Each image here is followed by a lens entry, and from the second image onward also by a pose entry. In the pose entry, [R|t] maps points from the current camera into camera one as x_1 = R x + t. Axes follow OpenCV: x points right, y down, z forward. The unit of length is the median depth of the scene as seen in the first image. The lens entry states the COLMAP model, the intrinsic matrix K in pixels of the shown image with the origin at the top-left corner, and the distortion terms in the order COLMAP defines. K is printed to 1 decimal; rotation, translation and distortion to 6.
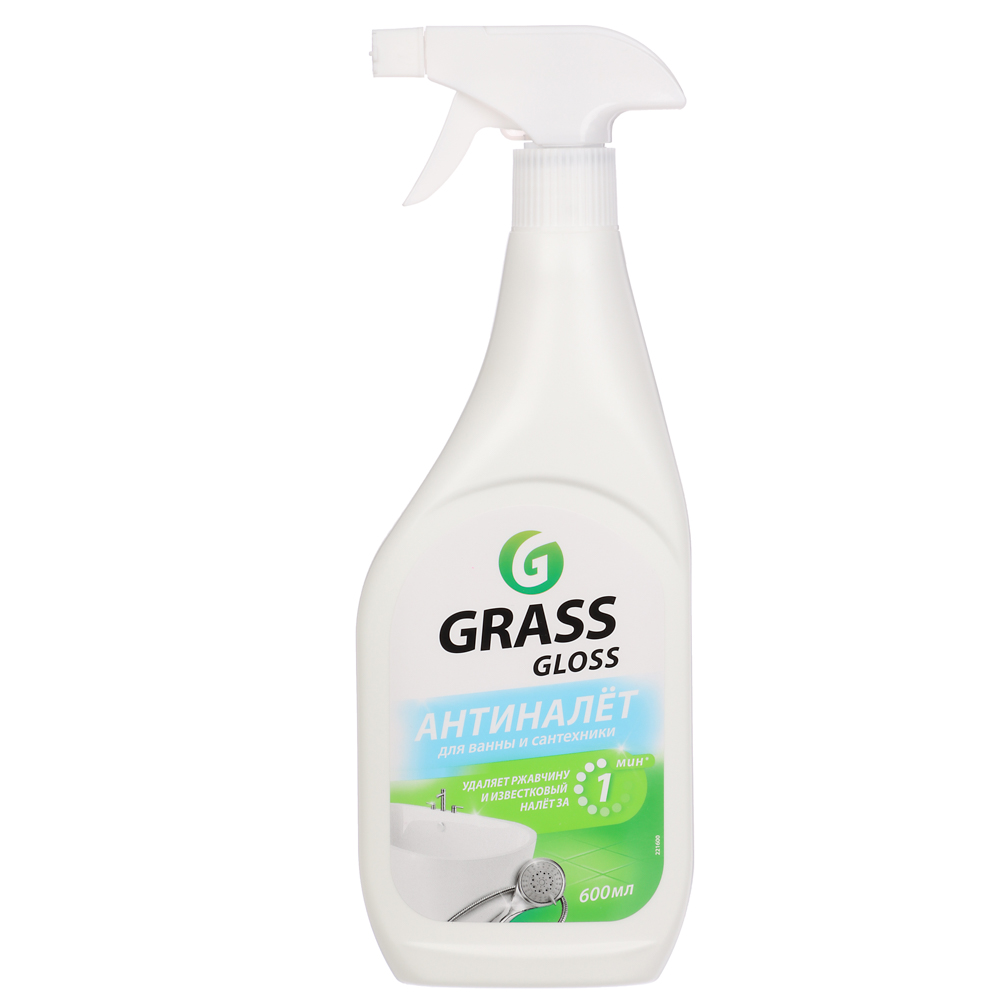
lens RADIAL K [[4249.5, 0, 500.7], [0, 4249.5, 497.9], [0, 0, 1]] dist [0.219713, 0.000000]
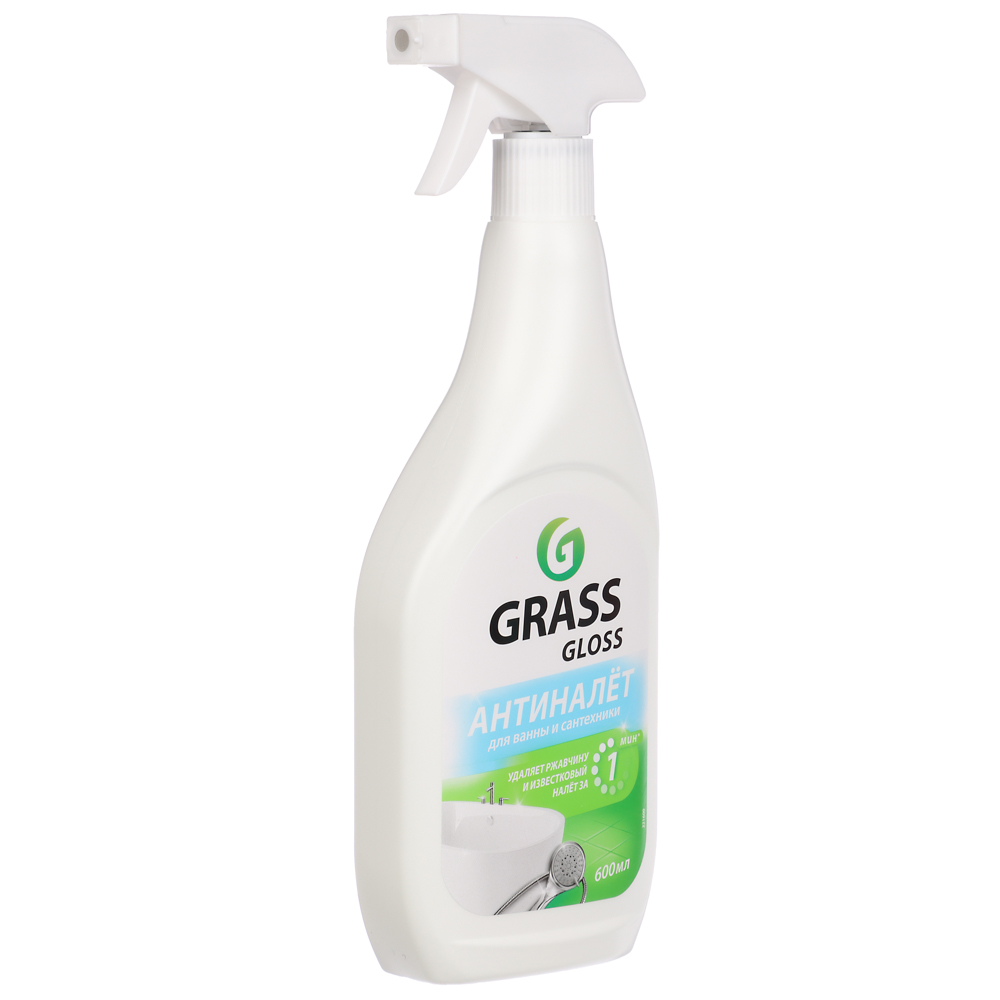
lens RADIAL K [[4249.5, 0, 499.8], [0, 4249.5, 499.9], [0, 0, 1]] dist [0.219713, 0.000000]
pose [[0.736505, -0.044457, 0.674970, -0.681092], [0.046319, 0.998810, 0.015245, -0.012487], [-0.674844, 0.020037, 0.737688, 0.264978]]
